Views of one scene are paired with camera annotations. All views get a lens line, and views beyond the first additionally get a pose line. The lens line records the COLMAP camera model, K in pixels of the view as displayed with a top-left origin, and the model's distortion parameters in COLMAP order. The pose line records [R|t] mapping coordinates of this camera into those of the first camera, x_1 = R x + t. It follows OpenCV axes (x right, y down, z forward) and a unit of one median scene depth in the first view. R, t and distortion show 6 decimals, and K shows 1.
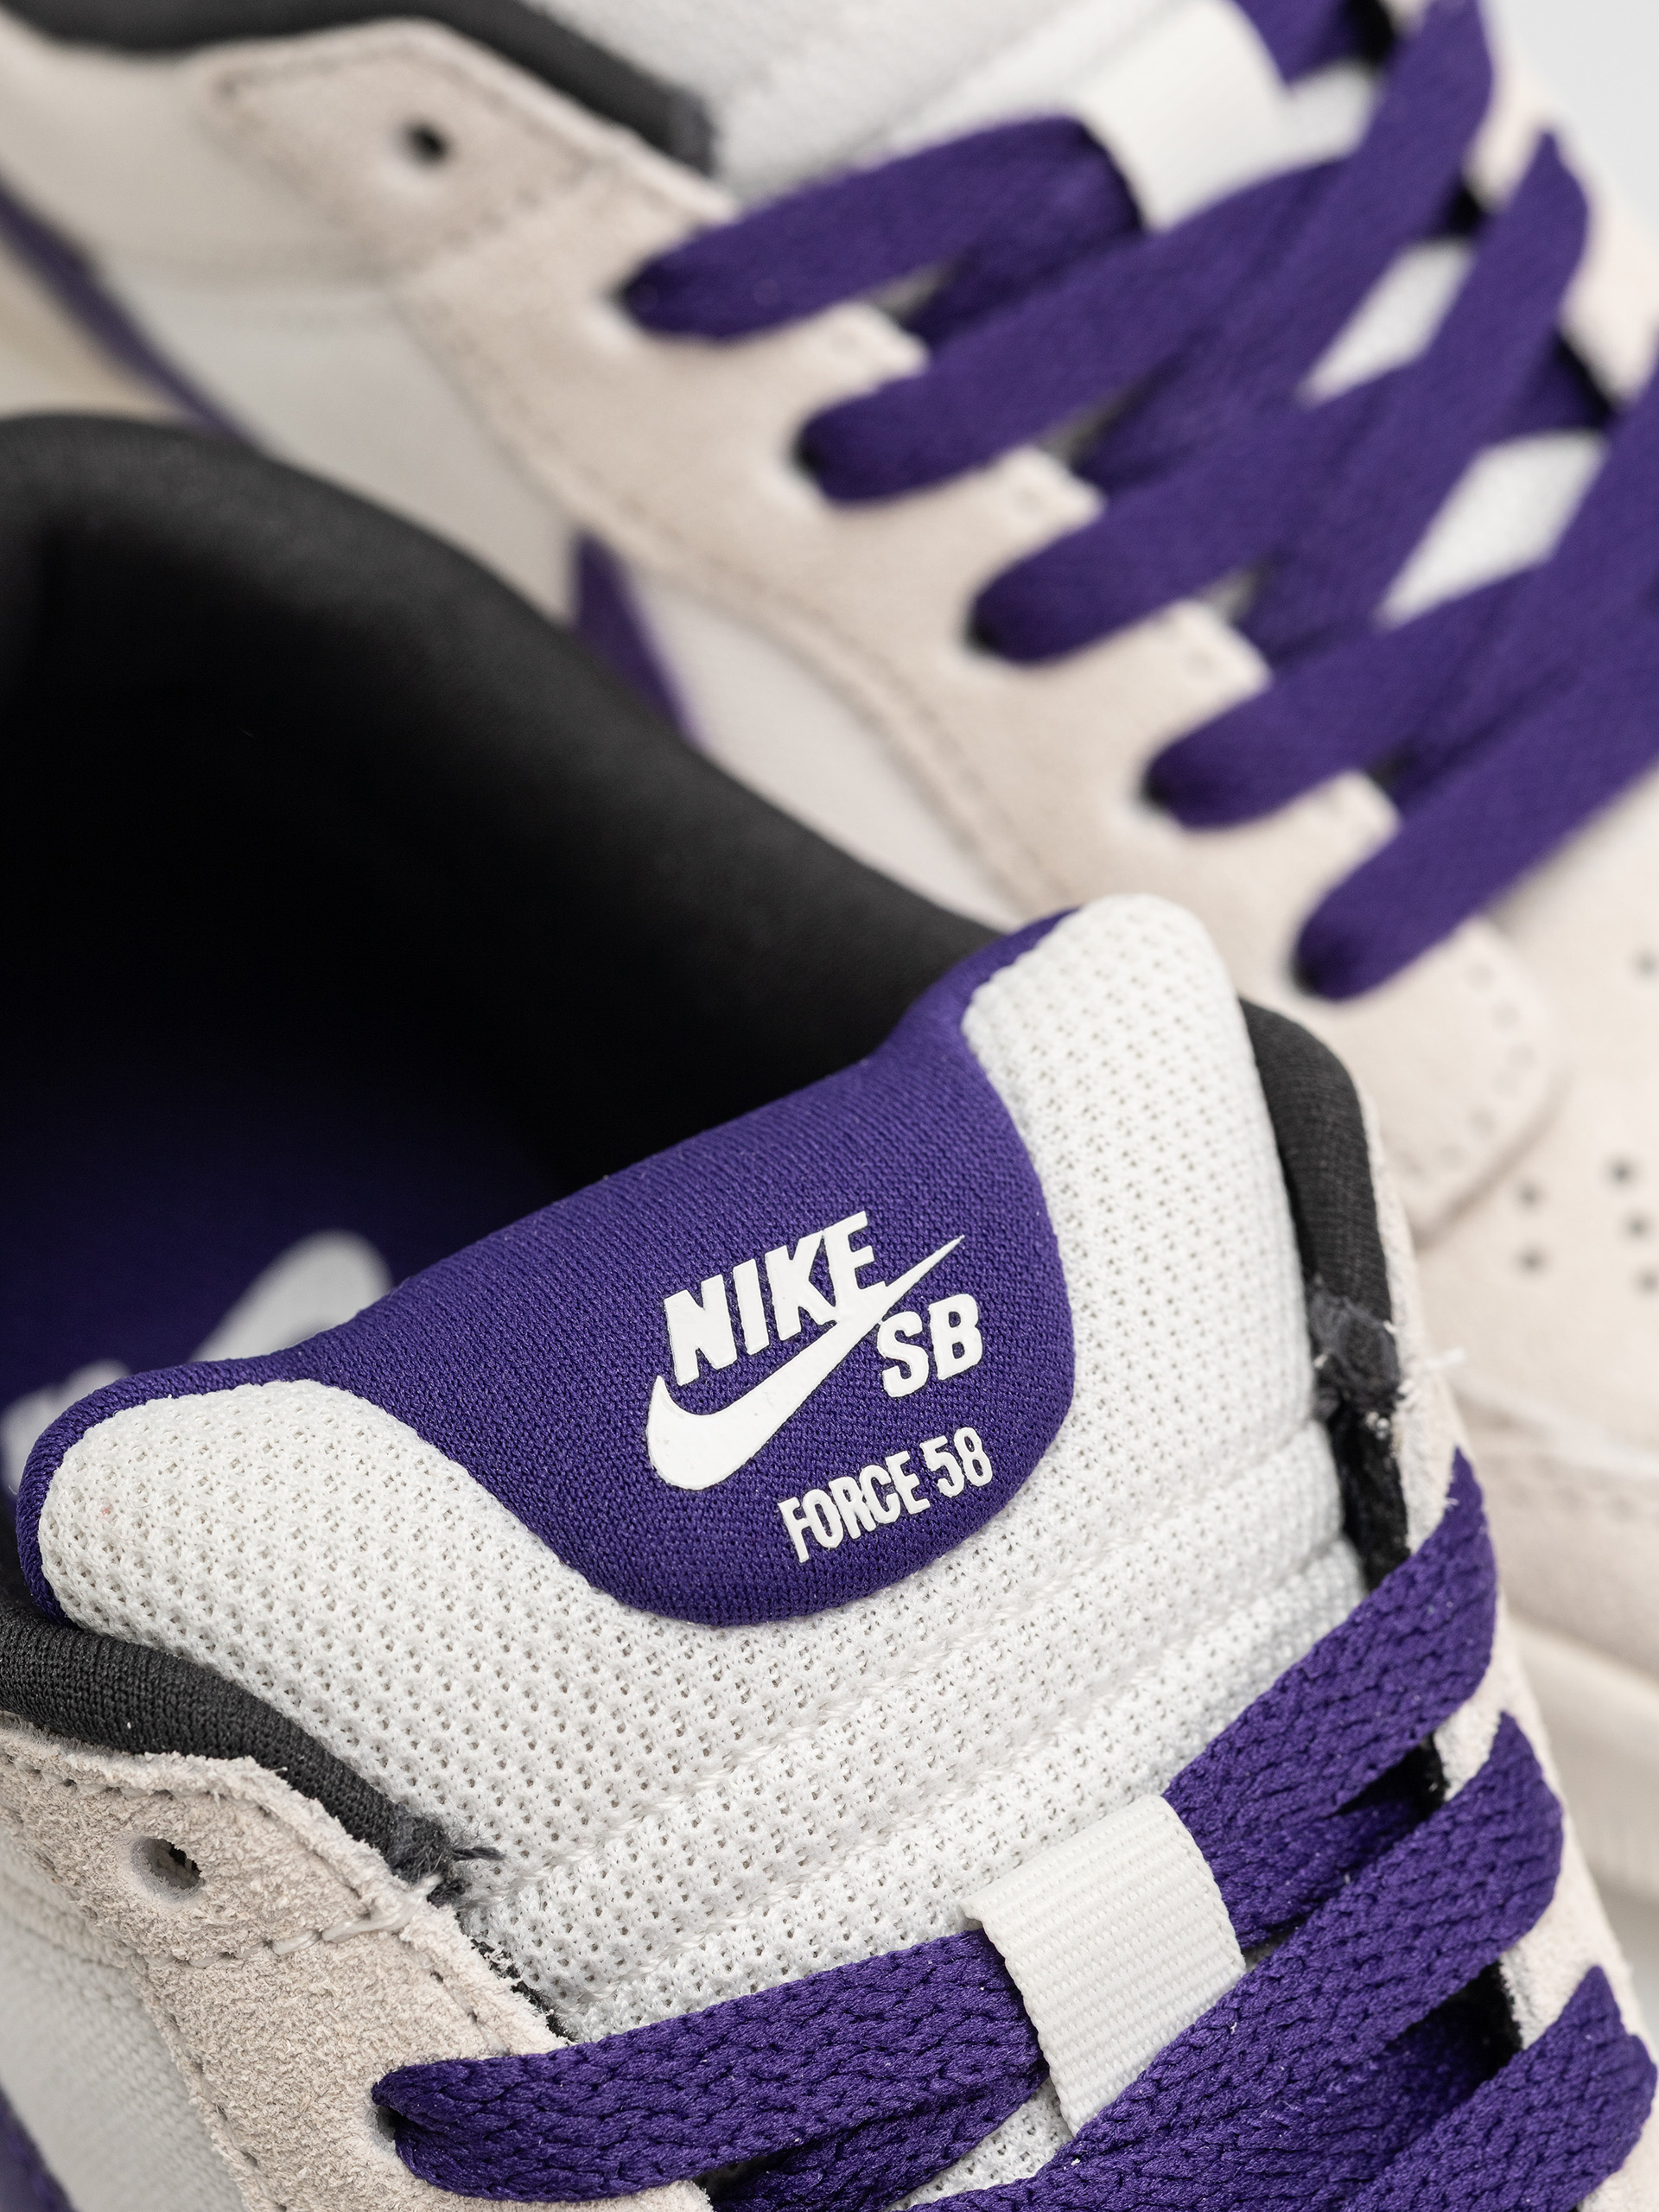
lens RADIAL K [[5889.4, 0, 830.3], [0, 5889.4, 1105.6], [0, 0, 1]] dist [0.213692, 0.000000]
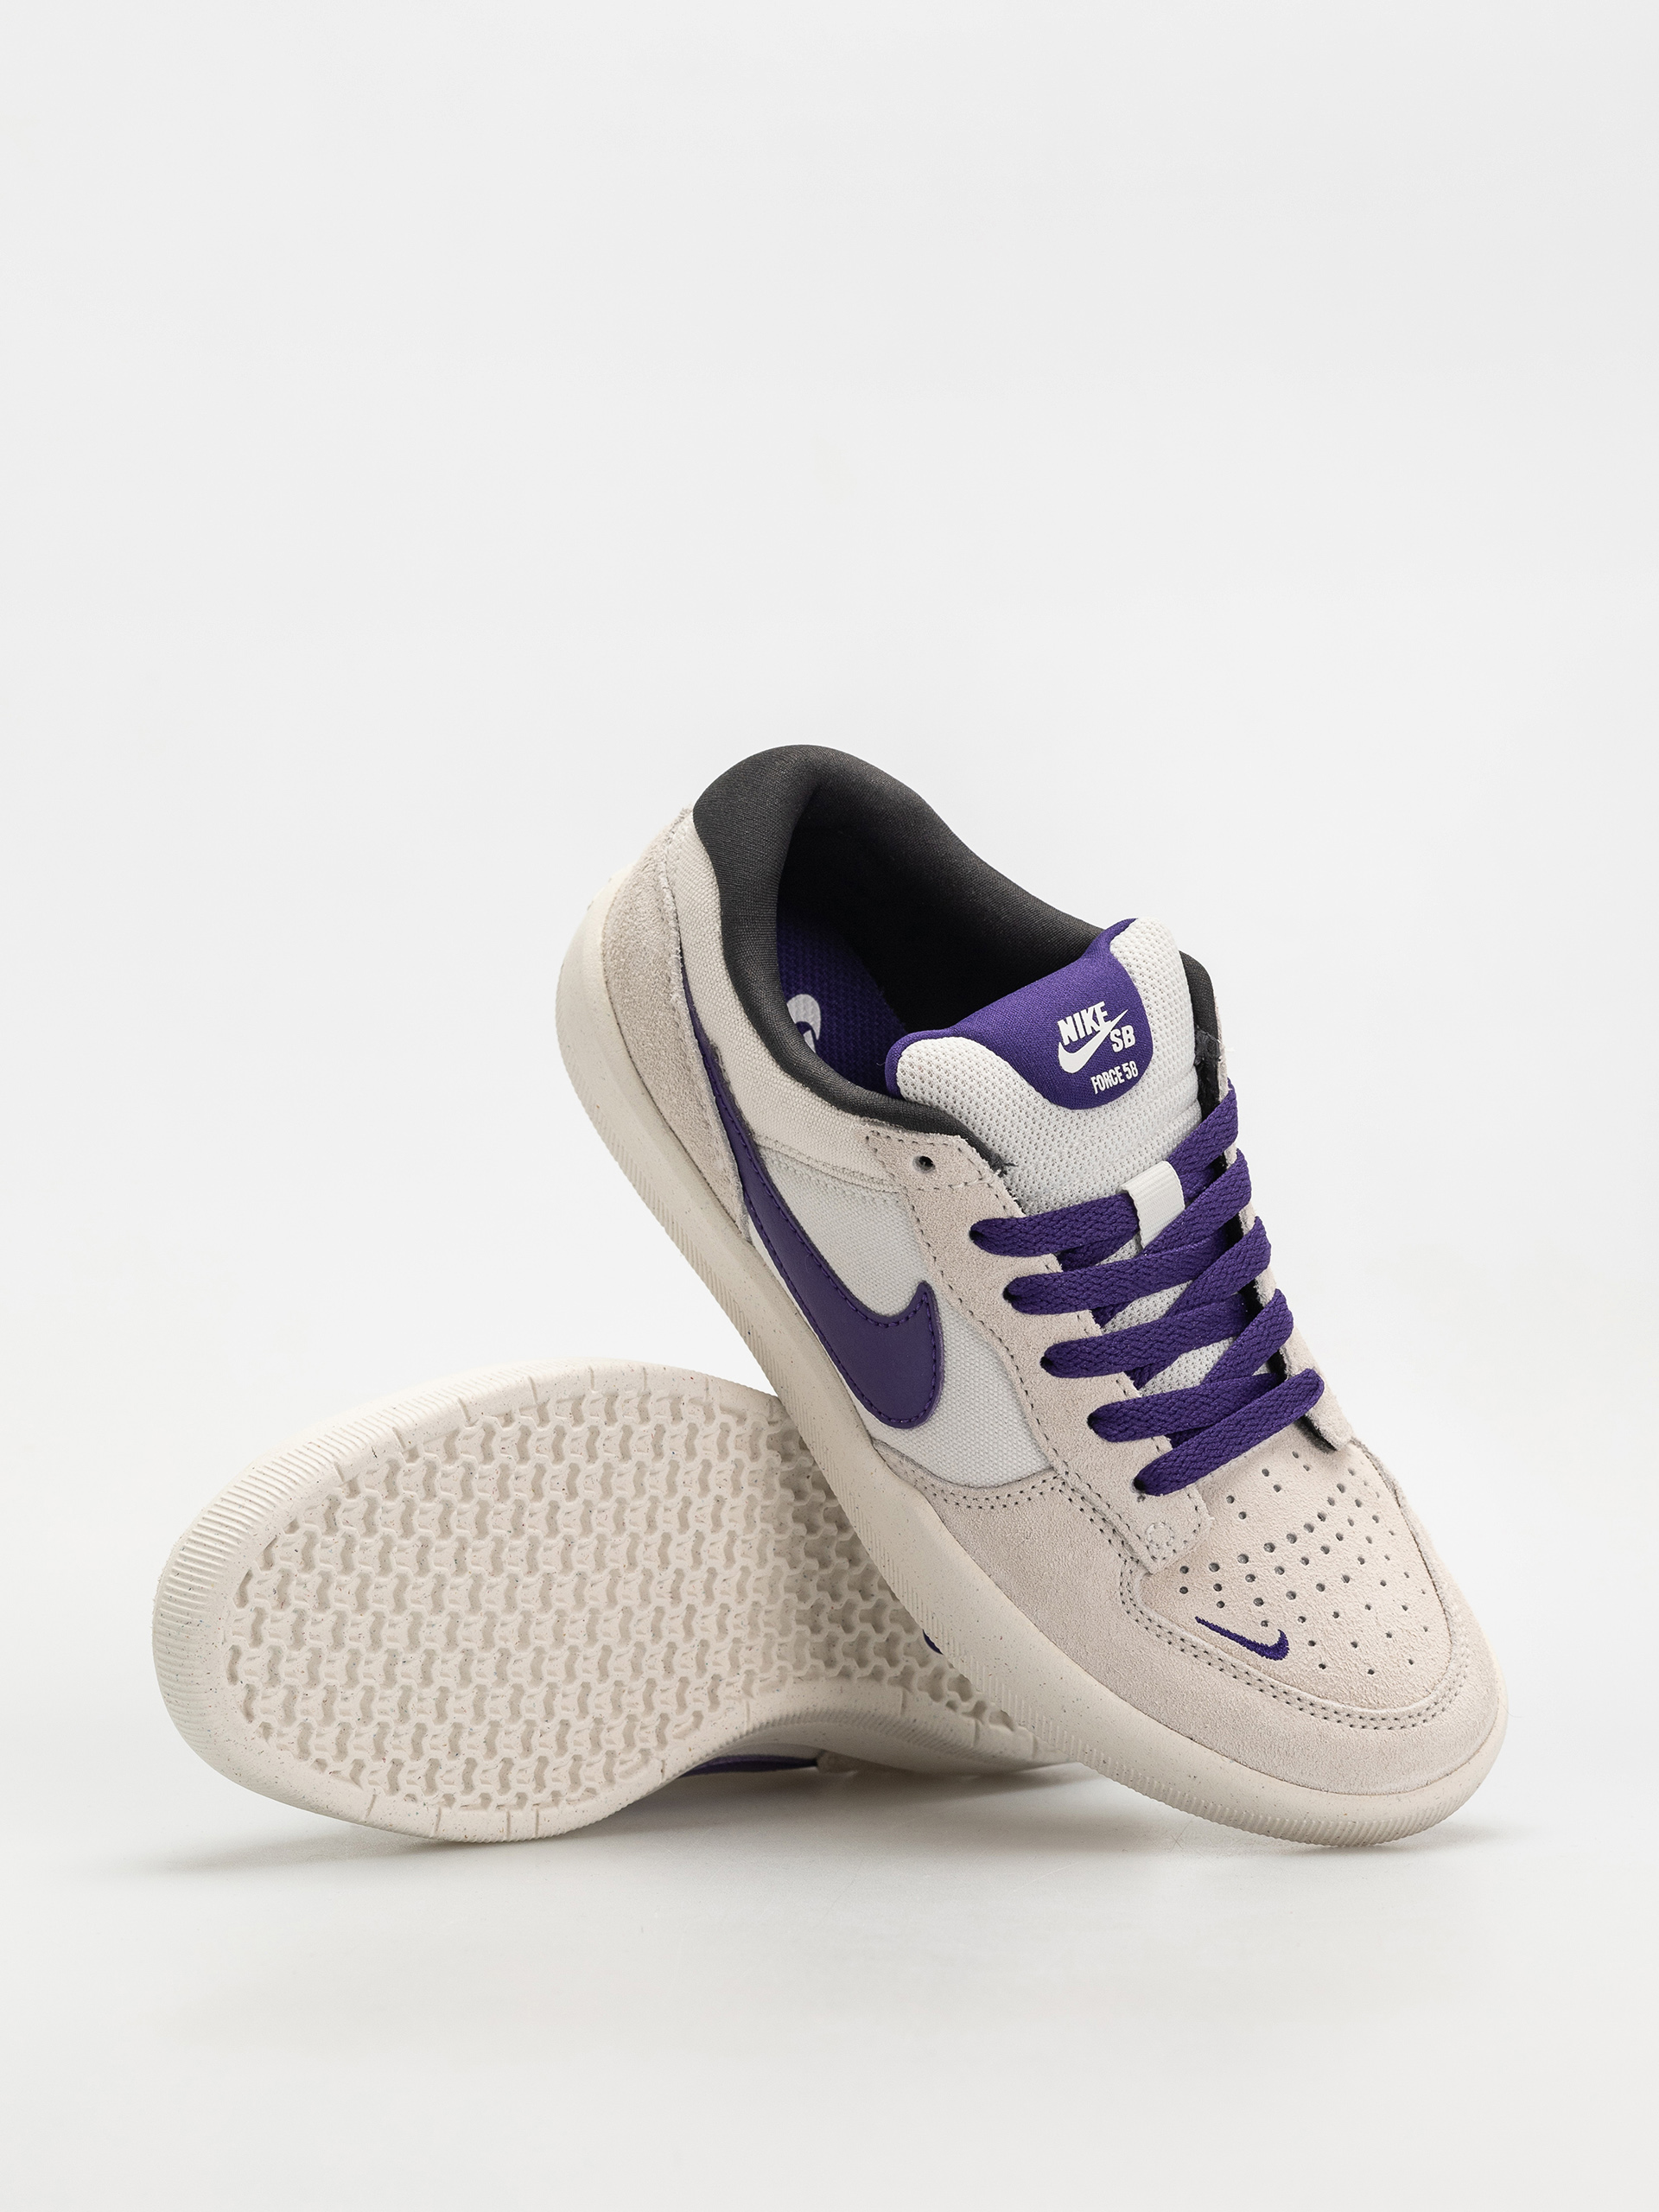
lens RADIAL K [[5889.4, 0, 833.1], [0, 5889.4, 1109.5], [0, 0, 1]] dist [0.213692, 0.000000]
pose [[0.955998, 0.056091, 0.287962, -1.244052], [-0.068240, 0.997145, 0.032318, -0.023036], [-0.285328, -0.050547, 0.957096, -2.555137]]
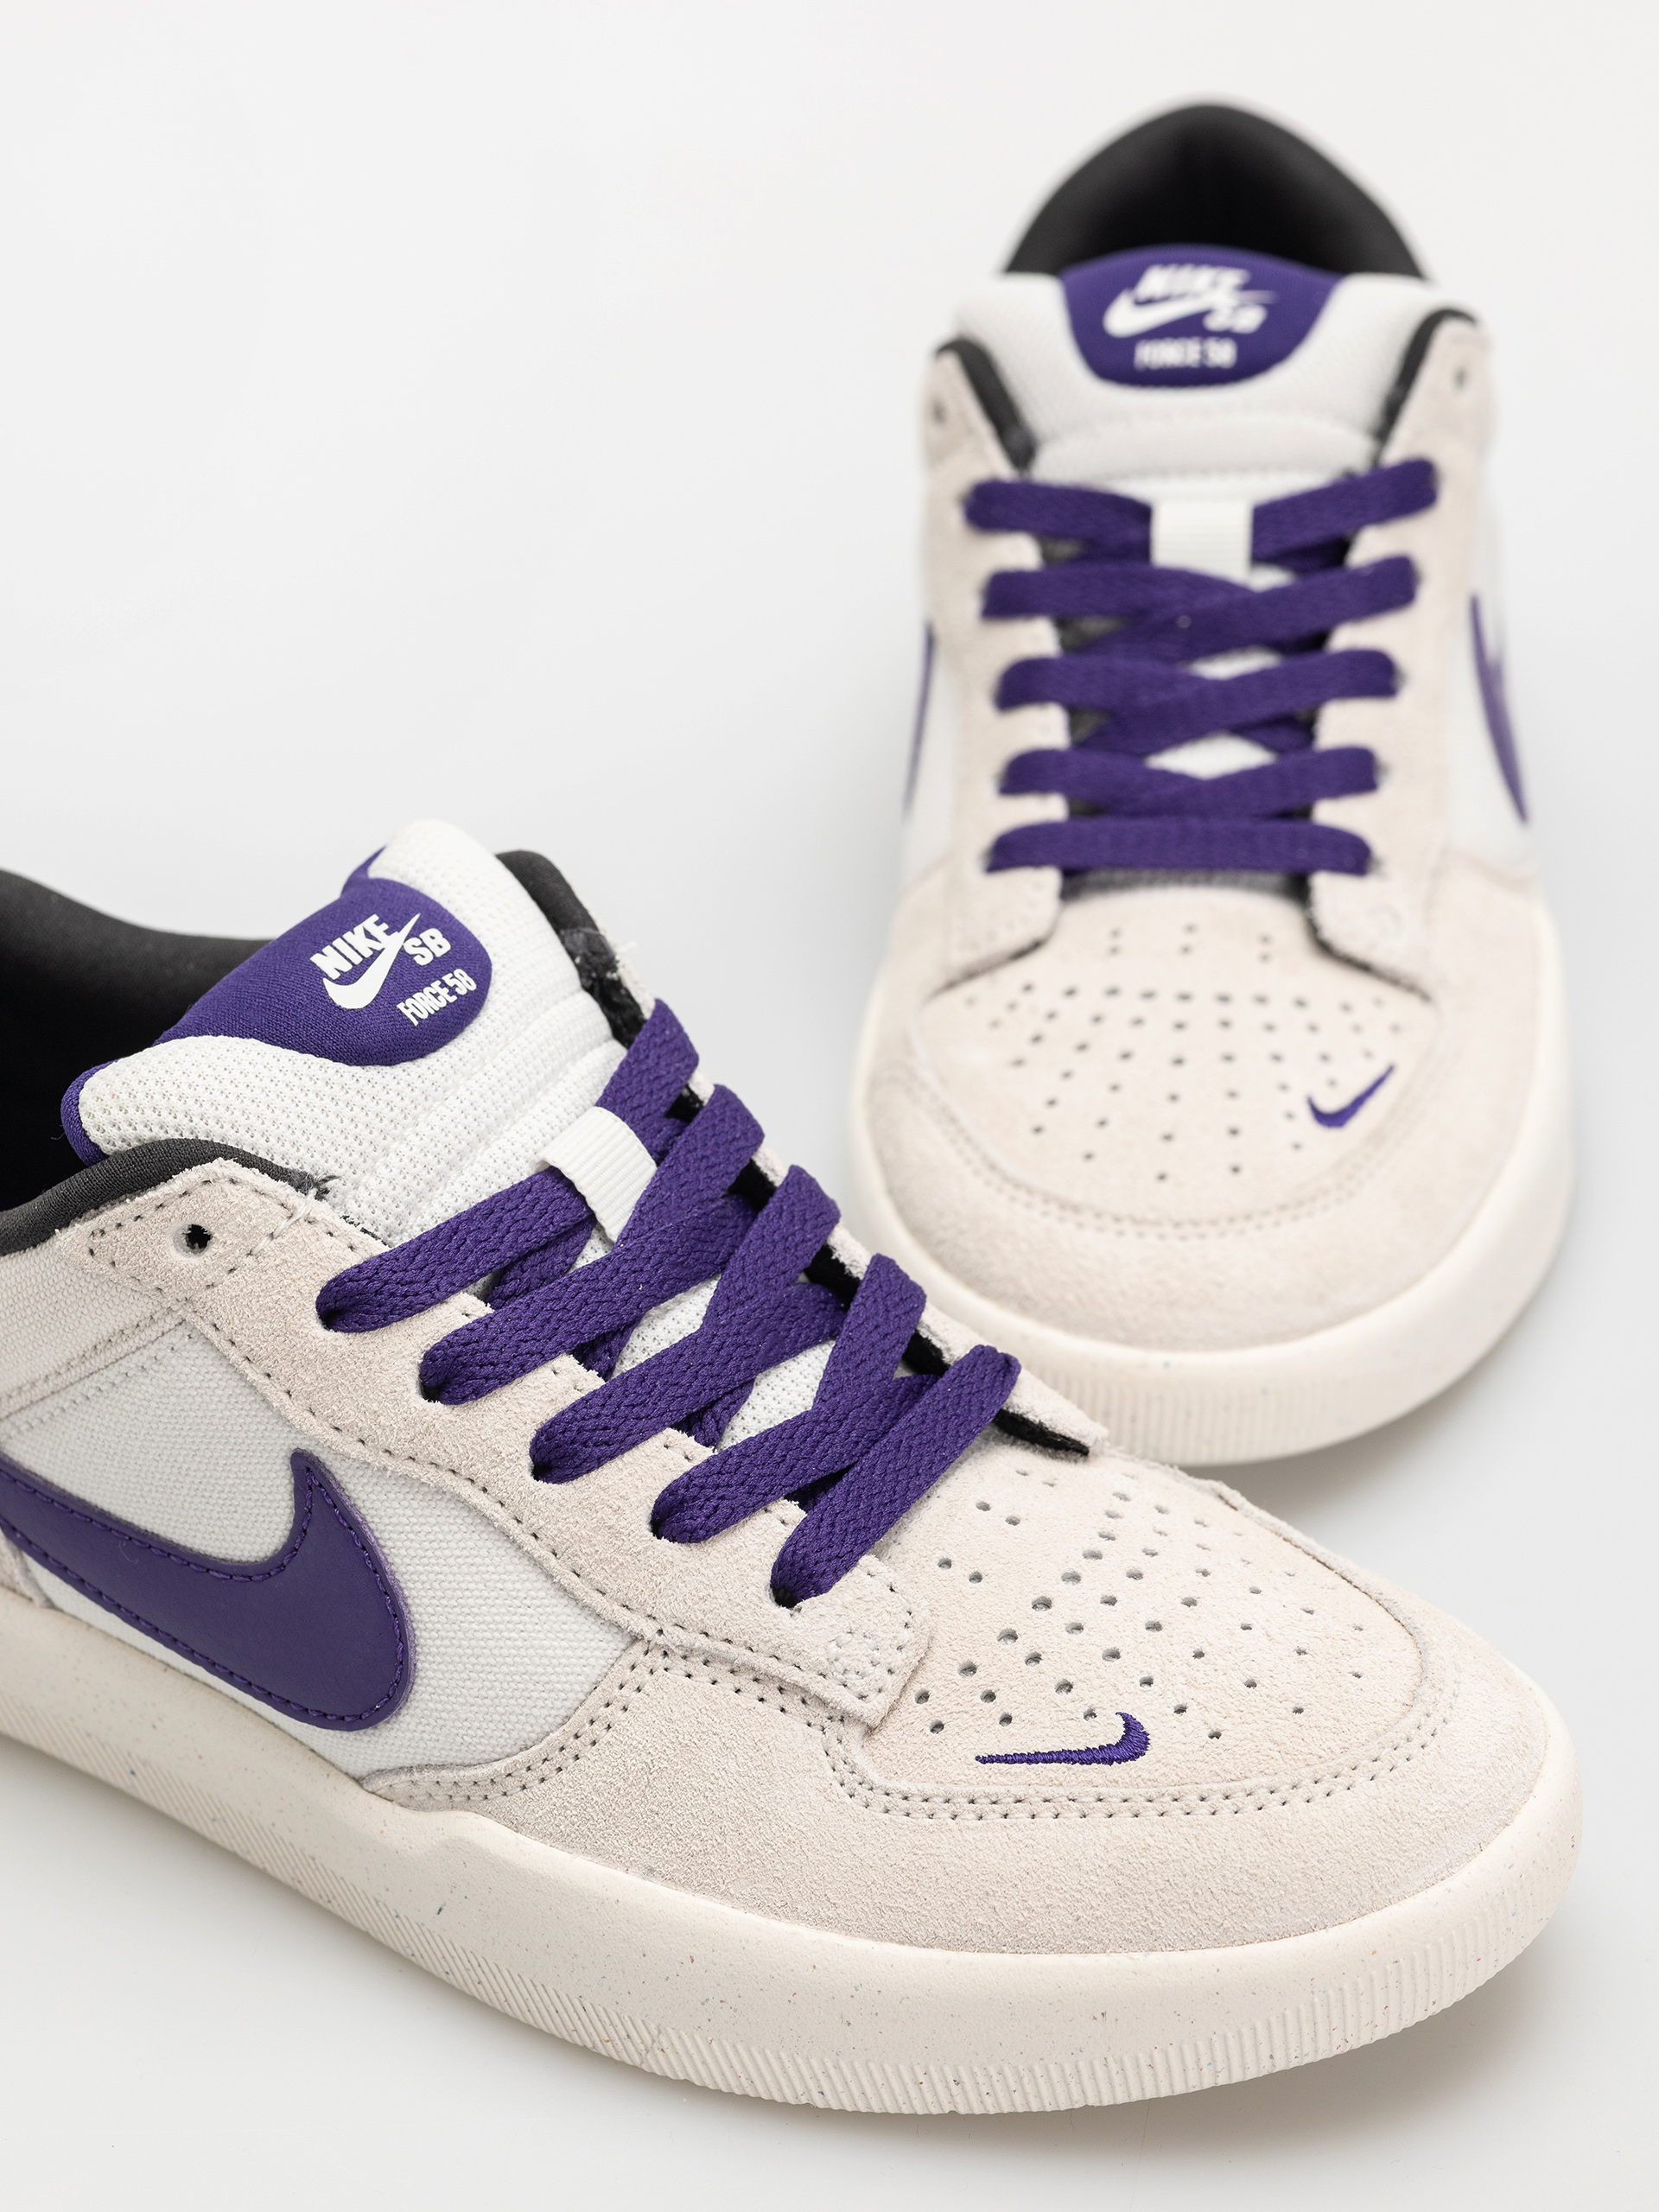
lens RADIAL K [[5889.4, 0, 820.7], [0, 5889.4, 1103.7], [0, 0, 1]] dist [0.213692, 0.000000]
pose [[0.899048, -0.273901, 0.341601, -0.631864], [0.377931, 0.879389, -0.289557, 0.800254], [-0.221090, 0.389428, 0.894128, -1.012924]]
